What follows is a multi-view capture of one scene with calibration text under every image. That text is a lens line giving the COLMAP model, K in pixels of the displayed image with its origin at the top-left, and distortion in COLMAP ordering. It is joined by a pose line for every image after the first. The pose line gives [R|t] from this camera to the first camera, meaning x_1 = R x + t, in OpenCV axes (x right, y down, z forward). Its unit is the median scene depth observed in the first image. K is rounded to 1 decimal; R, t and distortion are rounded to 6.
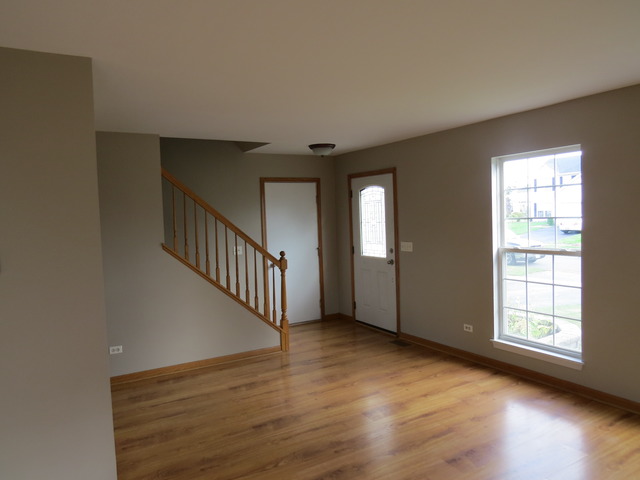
lens RADIAL K [[472.7, 0, 322.9], [0, 472.7, 238.9], [0, 0, 1]] dist [0.010871, -0.000603]
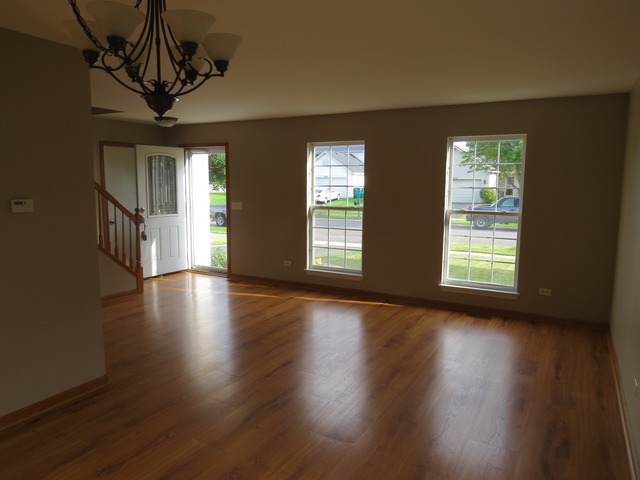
lens RADIAL K [[472.7, 0, 319.6], [0, 472.7, 239.0], [0, 0, 1]] dist [0.010871, -0.000603]
pose [[0.870837, -0.020515, 0.491145, -0.314869], [-0.012248, 0.997913, 0.063398, 0.027123], [-0.491420, -0.061225, 0.868768, -0.276691]]
